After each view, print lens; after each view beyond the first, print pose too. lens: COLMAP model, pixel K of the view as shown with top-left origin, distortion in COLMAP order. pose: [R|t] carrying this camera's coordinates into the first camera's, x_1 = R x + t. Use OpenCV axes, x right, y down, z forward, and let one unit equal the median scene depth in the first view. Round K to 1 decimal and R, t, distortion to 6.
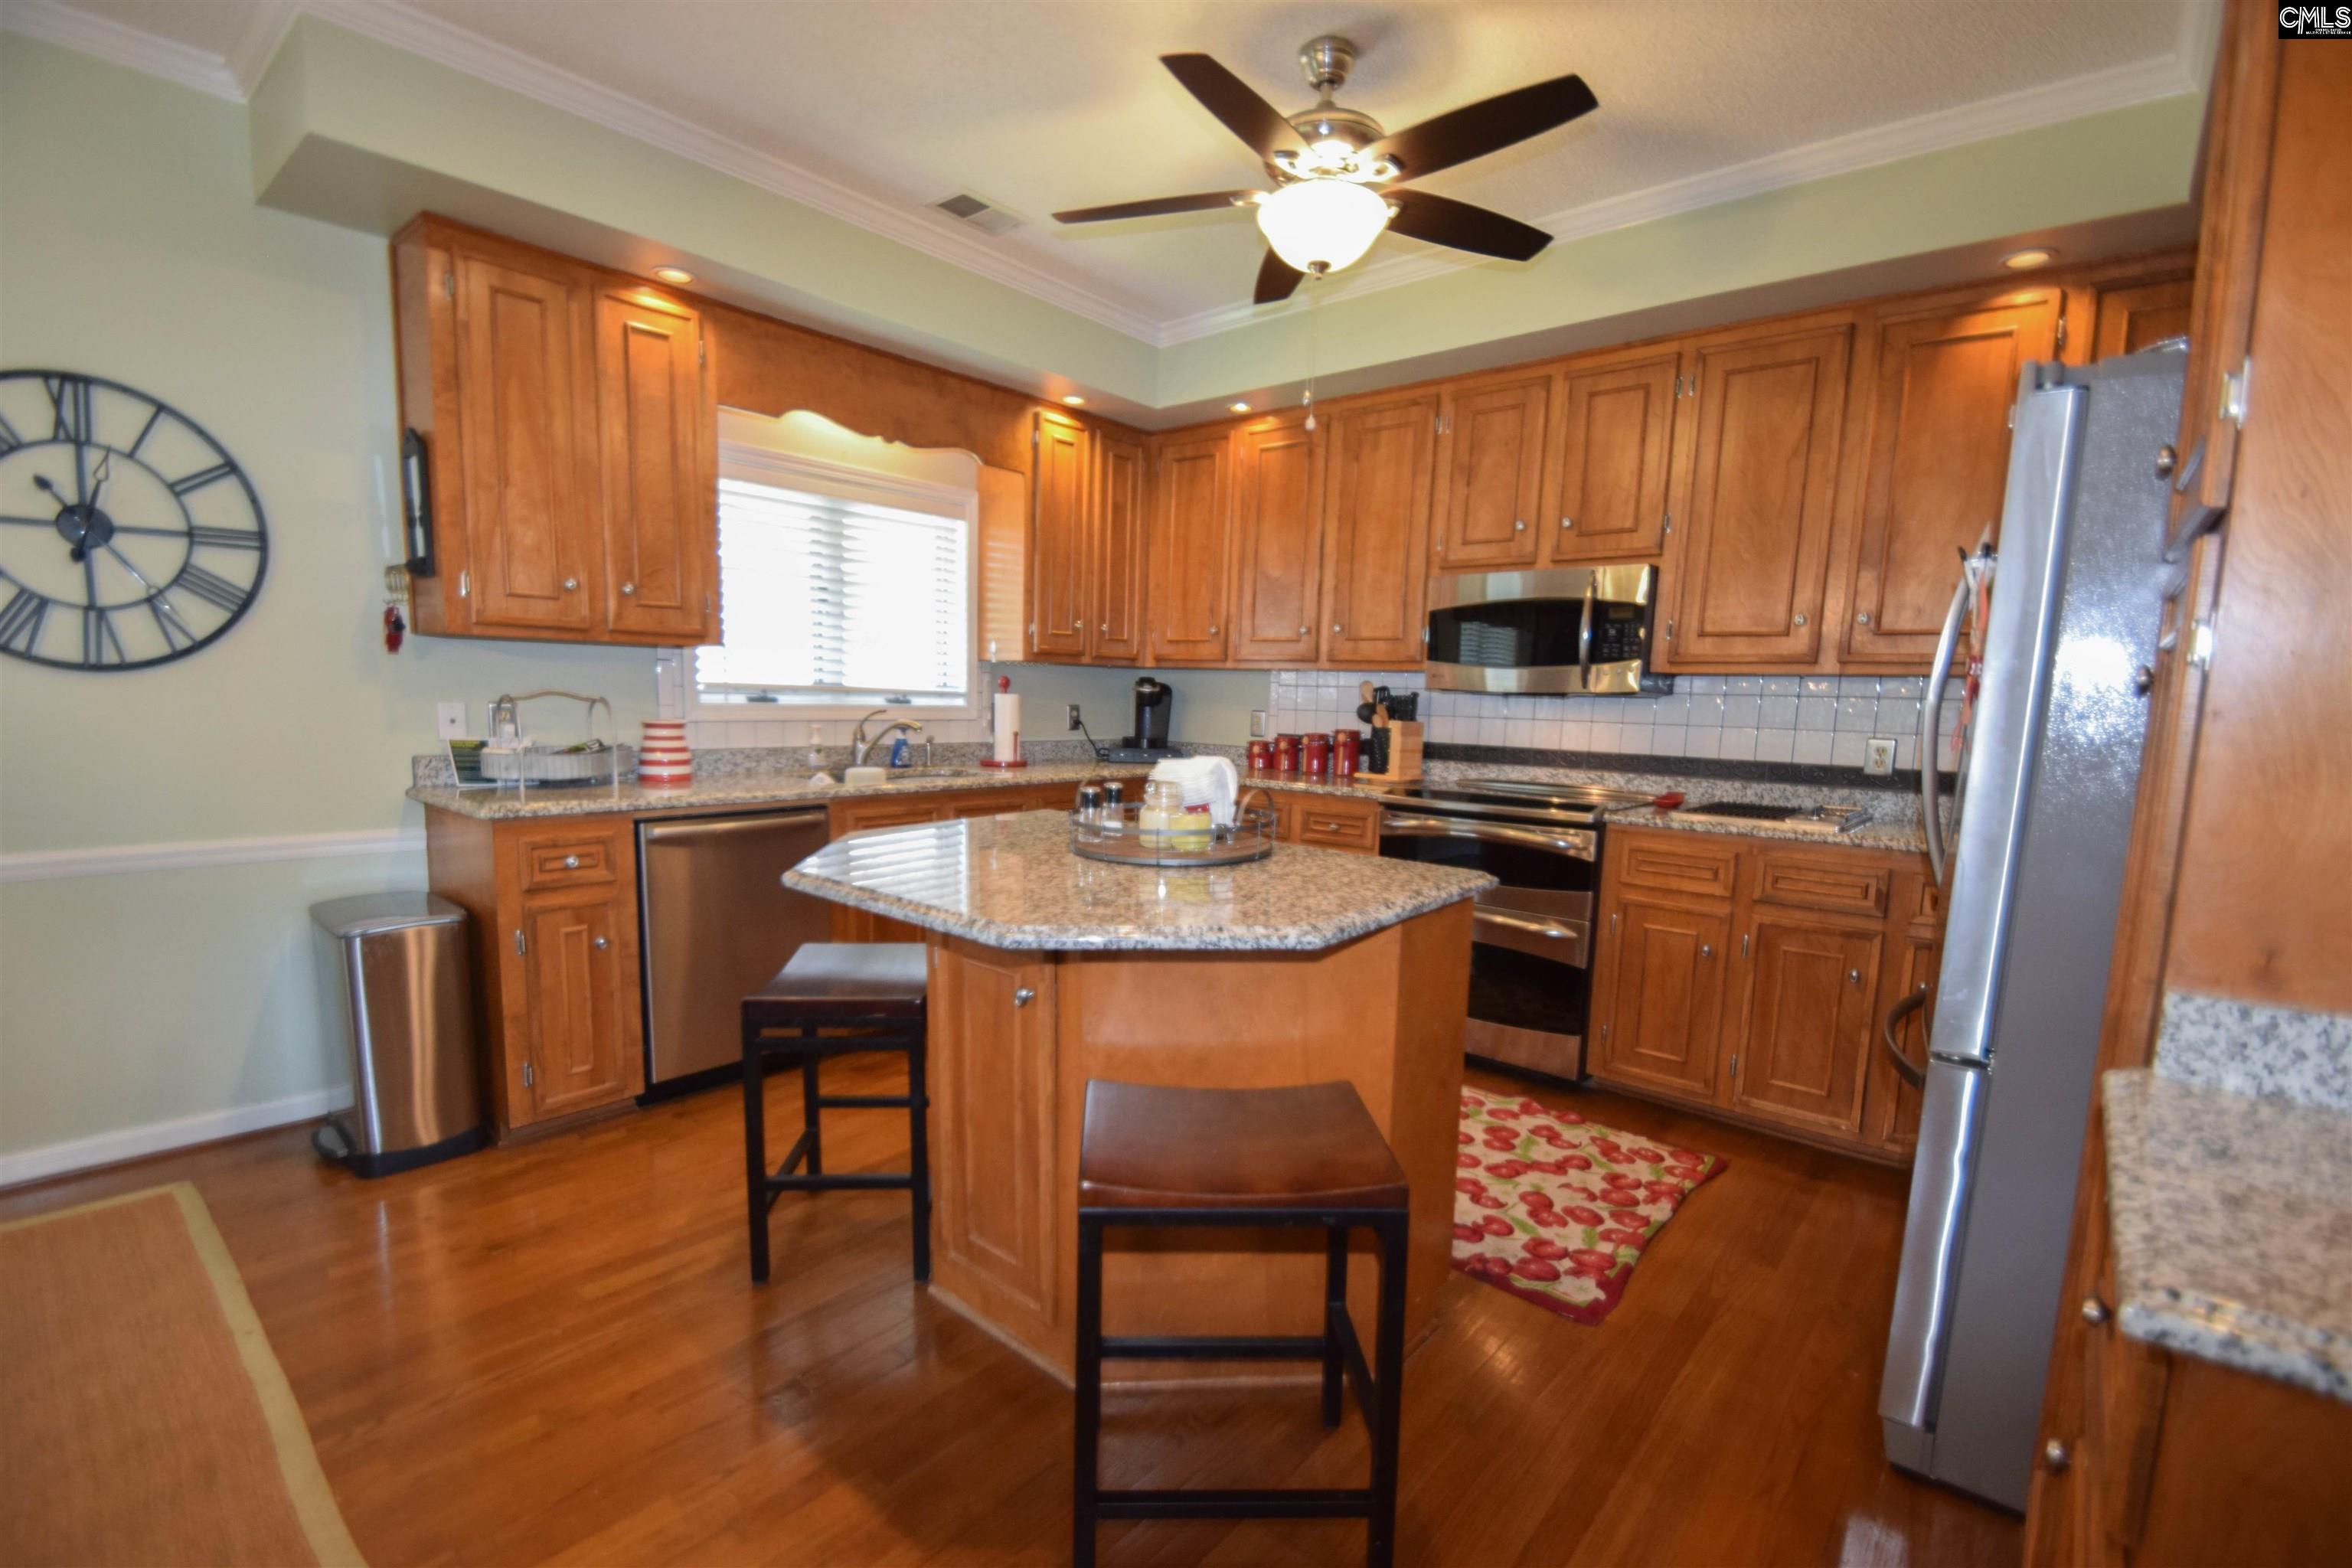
lens RADIAL K [[1044.6, 0, 1168.4], [0, 1044.6, 803.0], [0, 0, 1]] dist [0.000085, -0.007356]
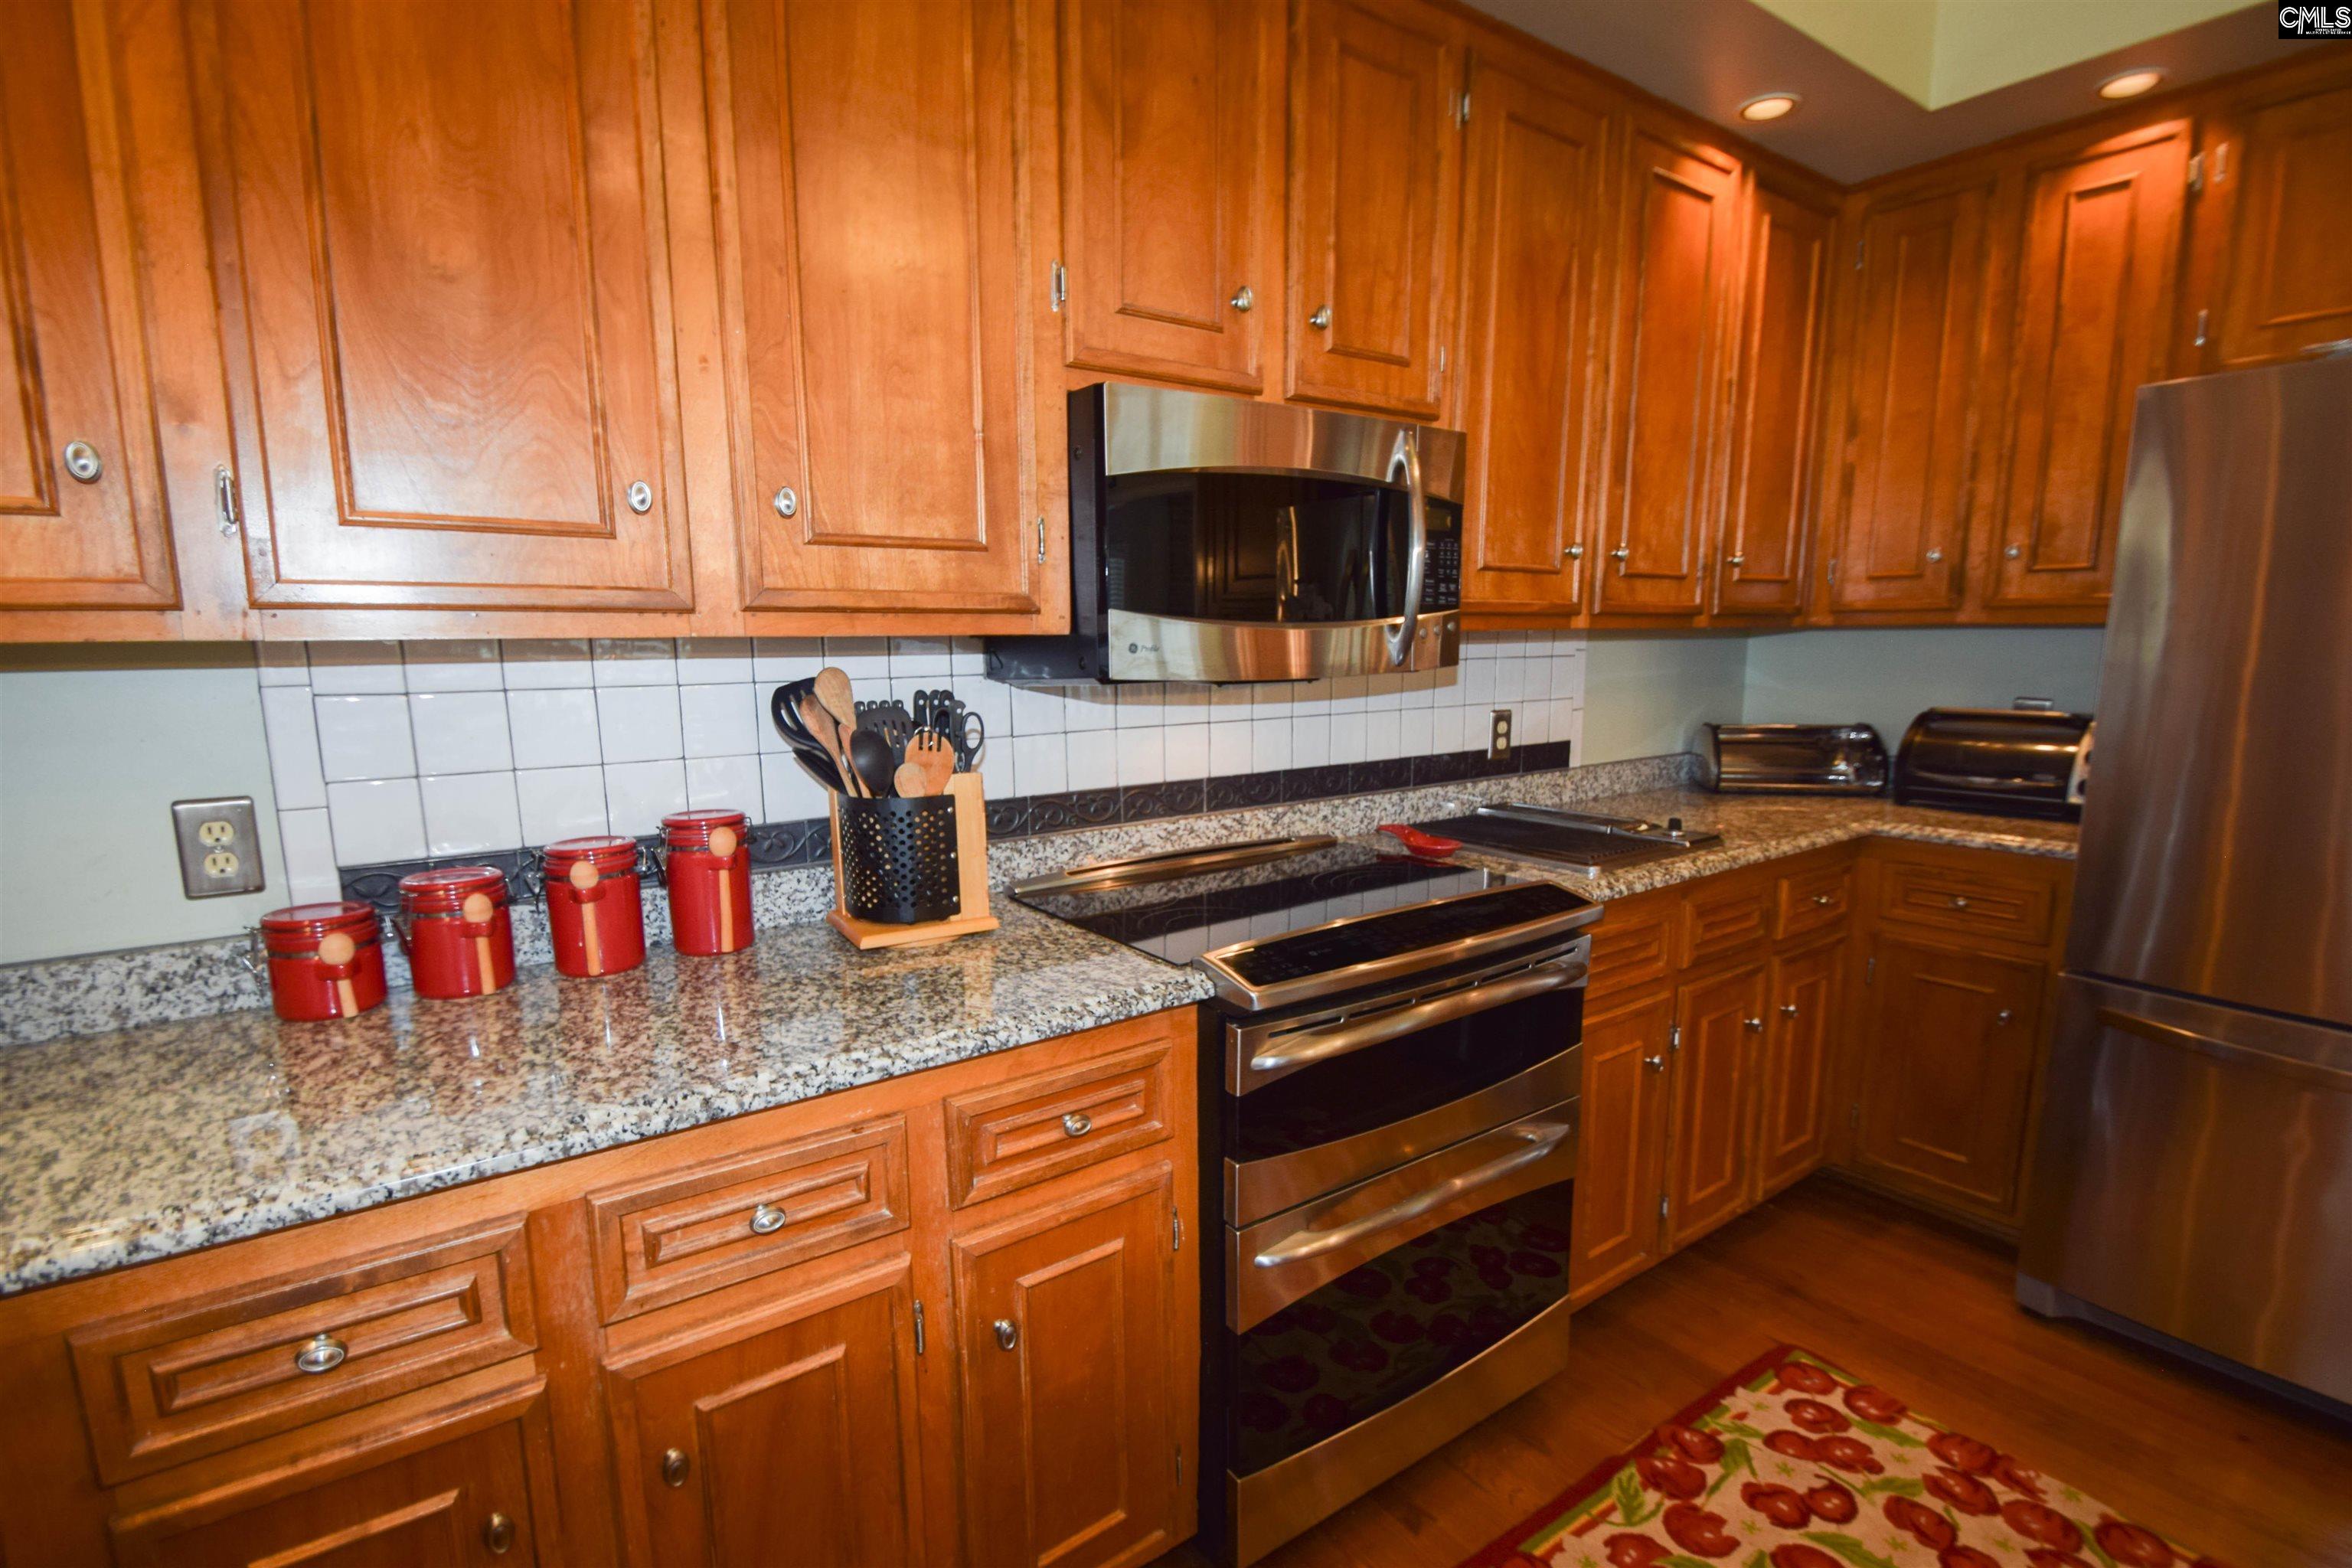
lens RADIAL K [[1044.6, 0, 1139.7], [0, 1044.6, 819.6], [0, 0, 1]] dist [0.000085, -0.007356]
pose [[0.257857, -0.180891, 0.949099, -0.126430], [0.131227, 0.979772, 0.151085, -0.116466], [-0.957230, 0.085589, 0.276379, 0.896727]]
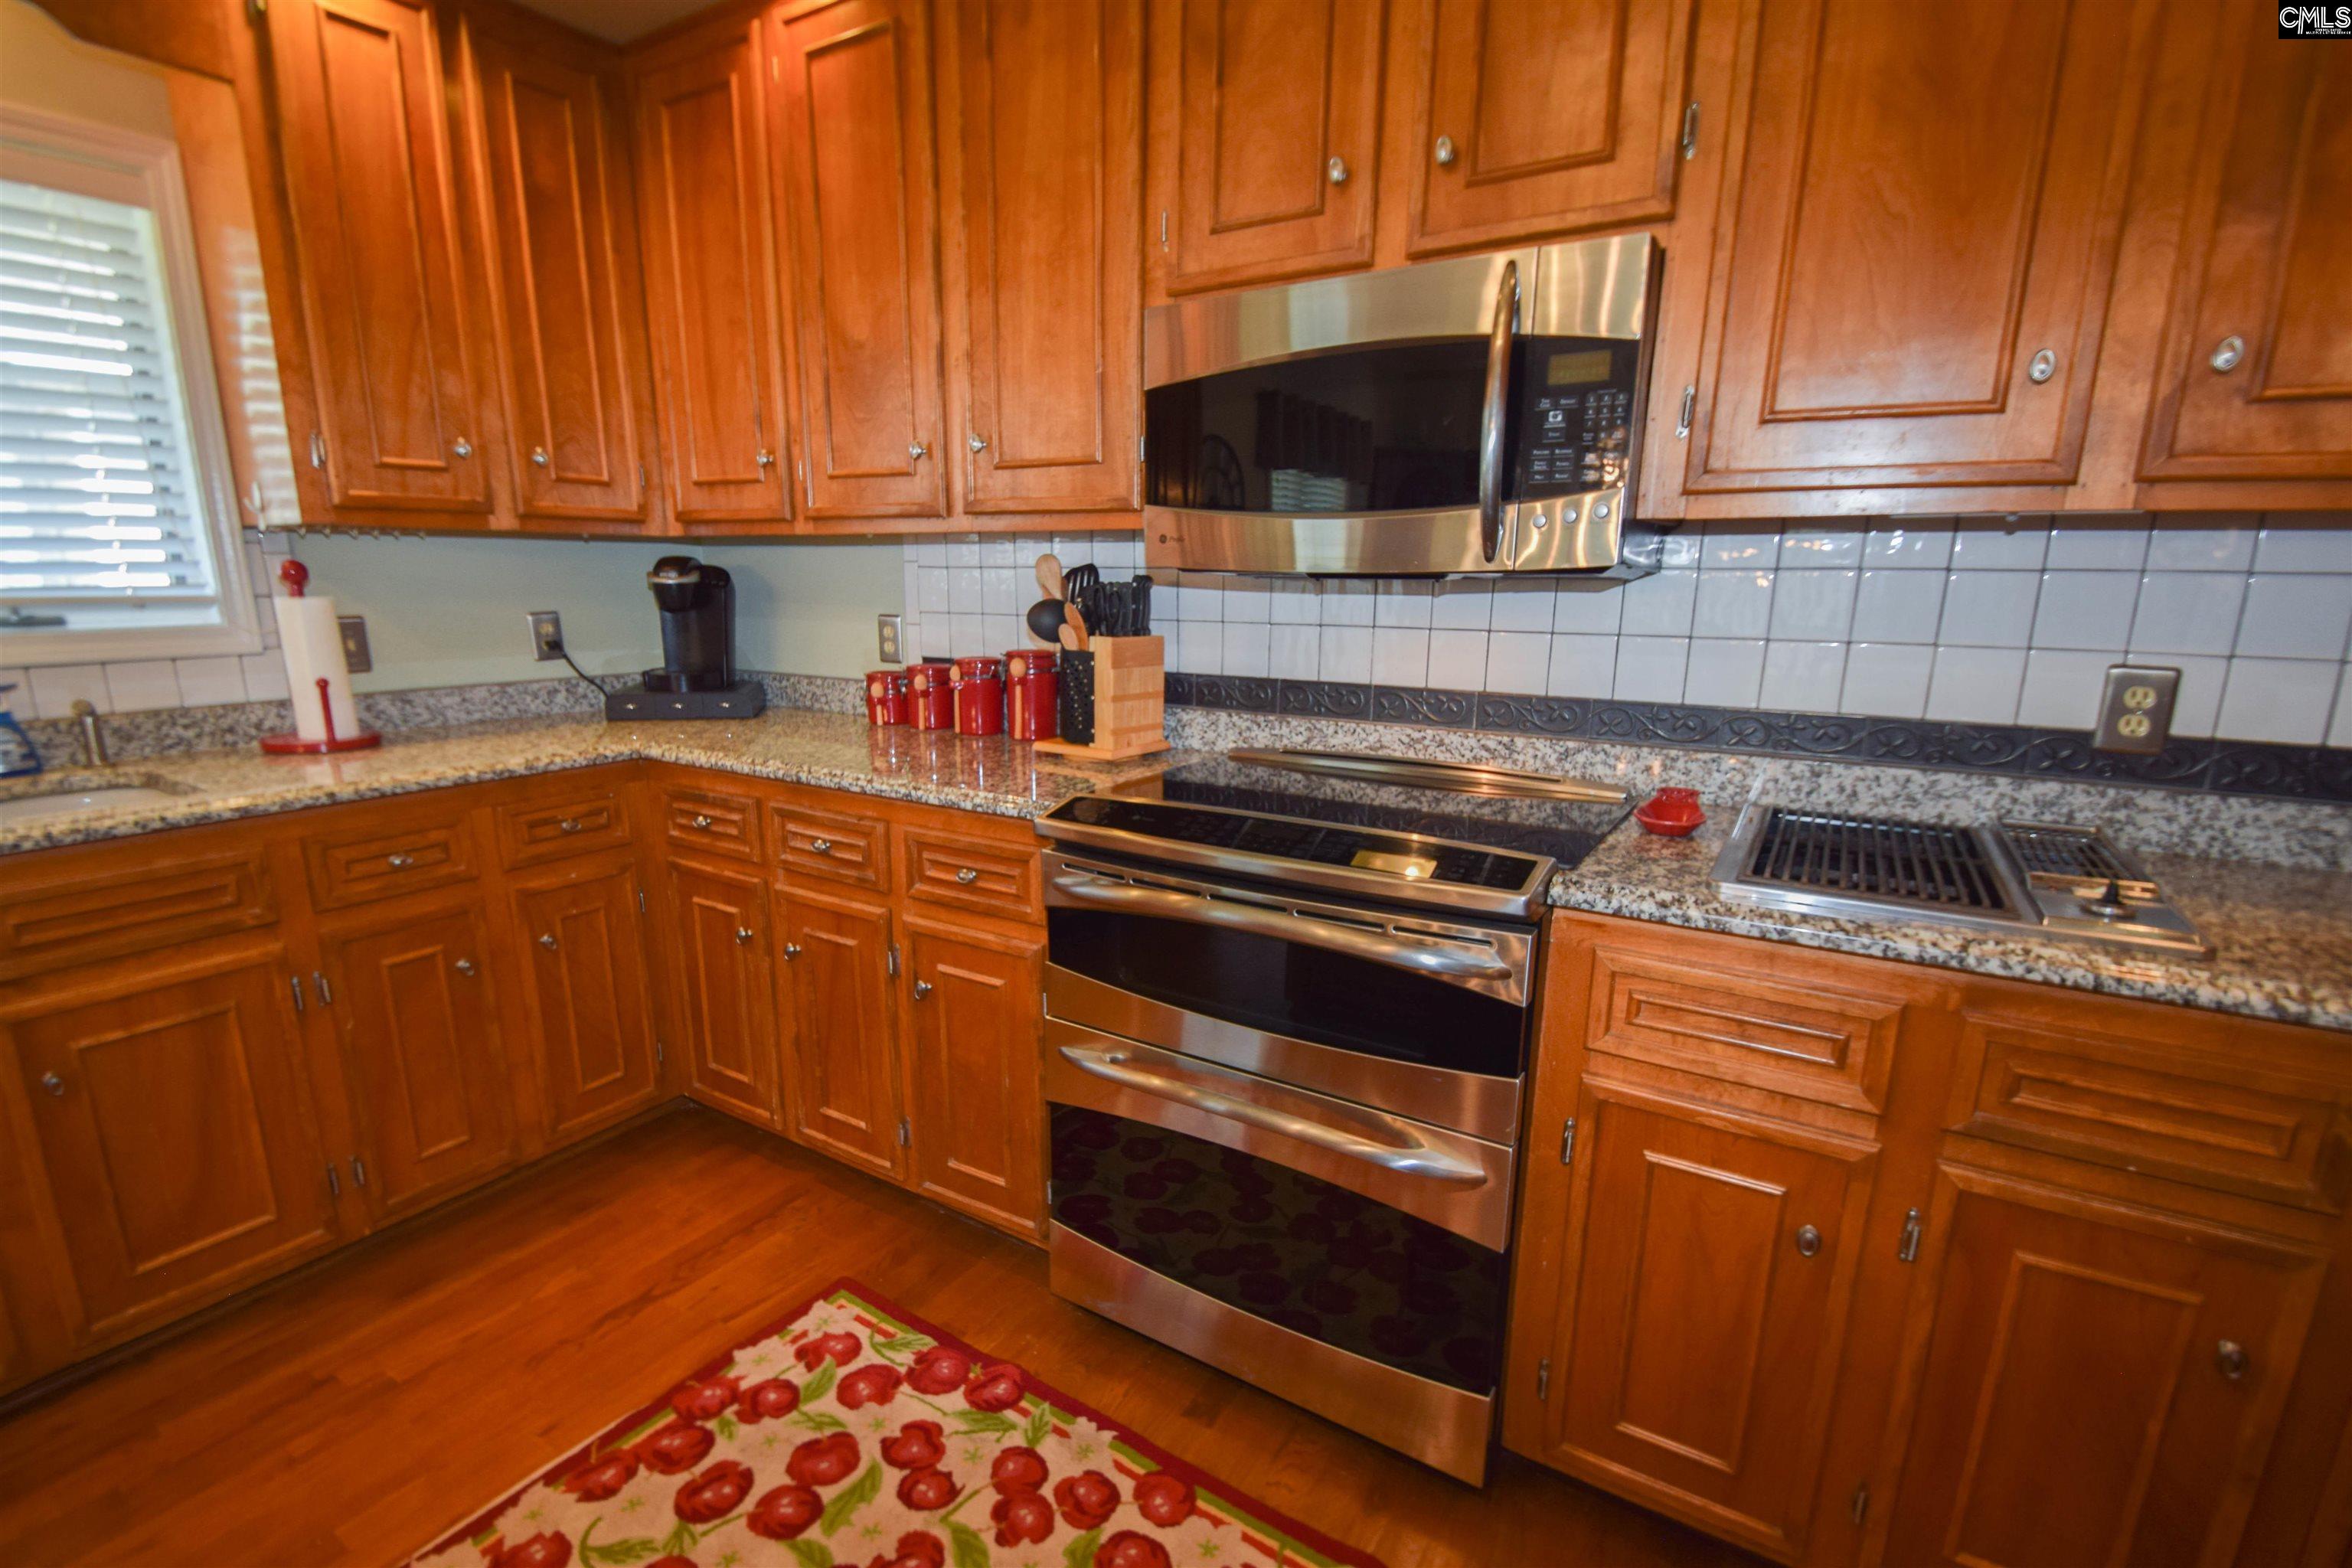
lens RADIAL K [[1044.6, 0, 1186.2], [0, 1044.6, 807.6], [0, 0, 1]] dist [0.000085, -0.007356]
pose [[0.986588, -0.054162, 0.153985, 0.188868], [0.036198, 0.992453, 0.117159, -0.058908], [-0.159169, -0.110014, 0.981103, 0.541710]]
